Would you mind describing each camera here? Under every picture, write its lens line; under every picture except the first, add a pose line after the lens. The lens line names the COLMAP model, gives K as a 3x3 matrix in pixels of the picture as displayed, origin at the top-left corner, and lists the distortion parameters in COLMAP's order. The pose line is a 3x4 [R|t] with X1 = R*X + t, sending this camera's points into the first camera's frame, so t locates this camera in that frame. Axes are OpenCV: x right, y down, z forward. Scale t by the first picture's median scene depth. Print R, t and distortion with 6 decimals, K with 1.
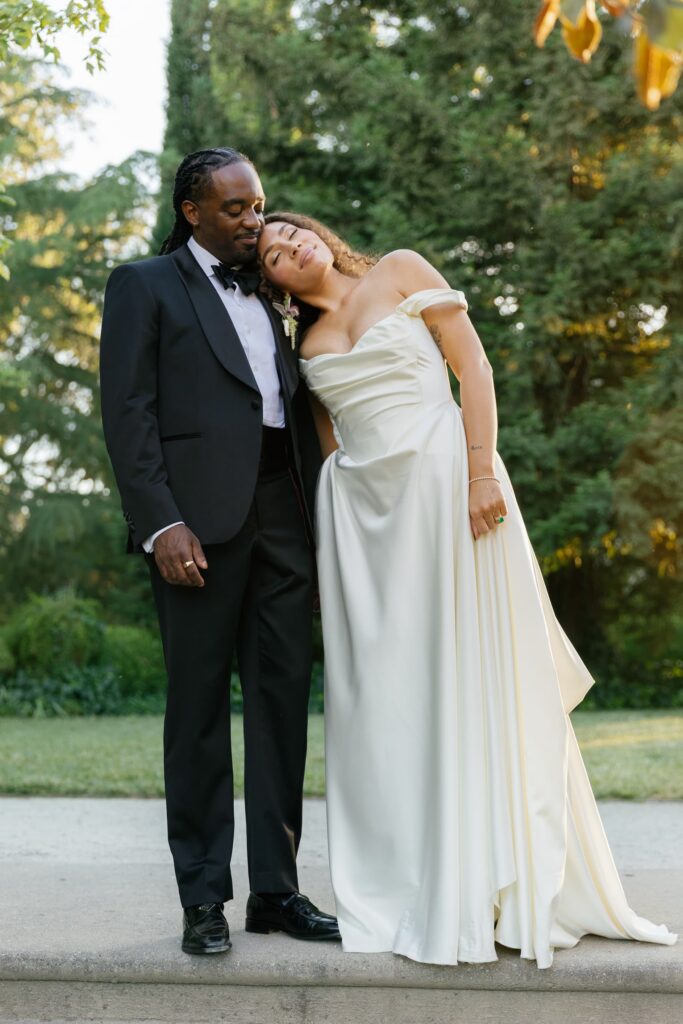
lens RADIAL K [[1495.2, 0, 340.1], [0, 1495.2, 514.1], [0, 0, 1]] dist [-0.000096, 0.000000]
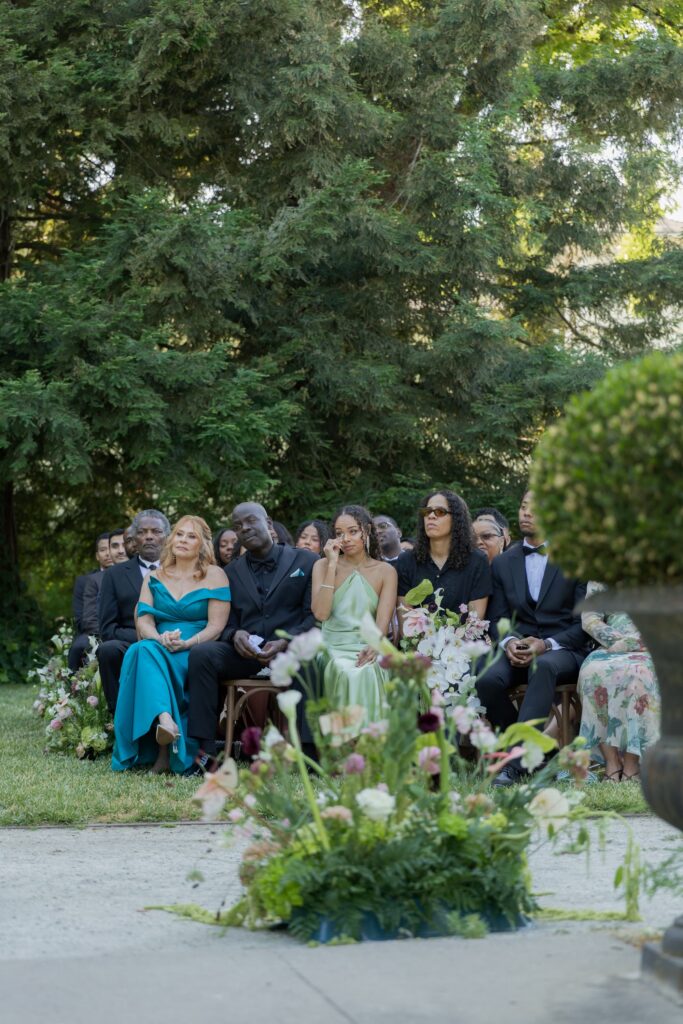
lens RADIAL K [[1873.7, 0, 341.5], [0, 1873.7, 513.7], [0, 0, 1]] dist [-0.003186, 0.000000]
pose [[0.939759, 0.024362, 0.340968, 0.002696], [-0.040792, 0.998322, 0.041100, -0.001129], [-0.339395, -0.052533, 0.939176, 0.055664]]
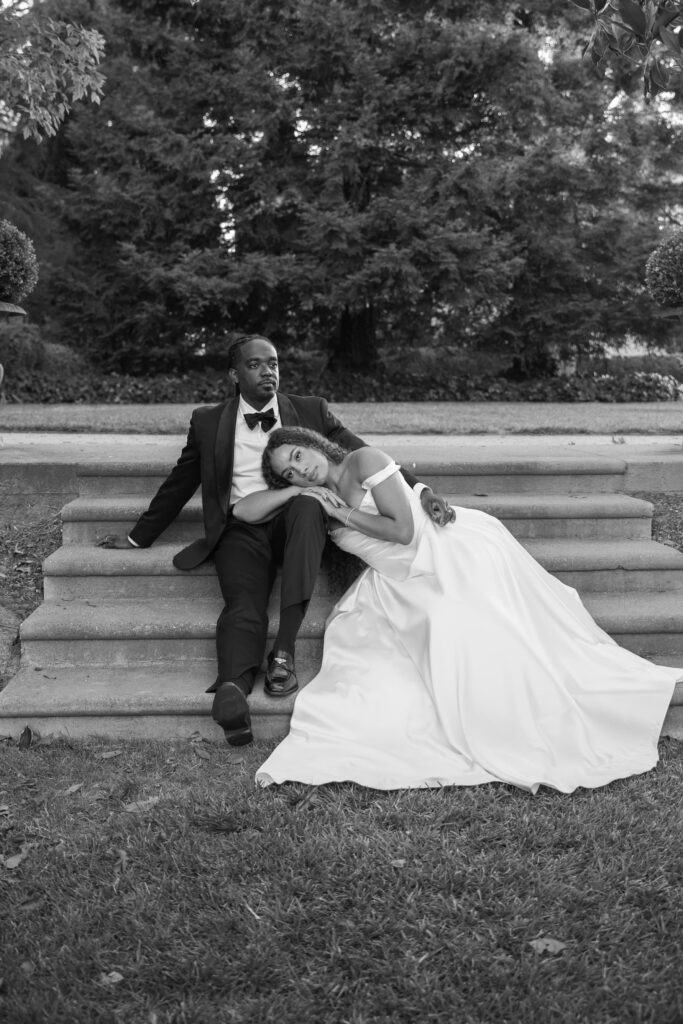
lens RADIAL K [[1114.7, 0, 345.6], [0, 1114.7, 463.2], [0, 0, 1]] dist [-0.002161, 0.000000]
pose [[0.981887, -0.004458, 0.189413, -0.080667], [-0.026303, 0.986835, 0.159578, 0.011675], [-0.187631, -0.161669, 0.968843, -0.117276]]
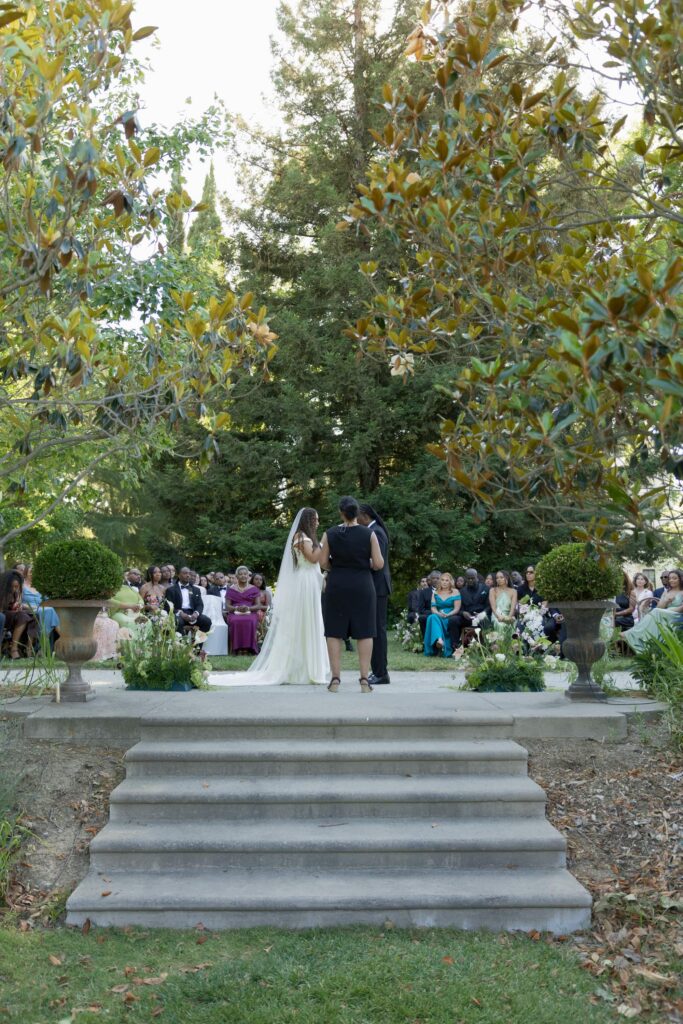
lens RADIAL K [[848.0, 0, 346.4], [0, 848.0, 509.4], [0, 0, 1]] dist [0.004768, -0.001179]
pose [[0.988359, 0.024250, 0.150195, -0.063398], [-0.023261, 0.999695, -0.008333, -0.027180], [-0.150351, 0.004742, 0.988621, -0.170631]]
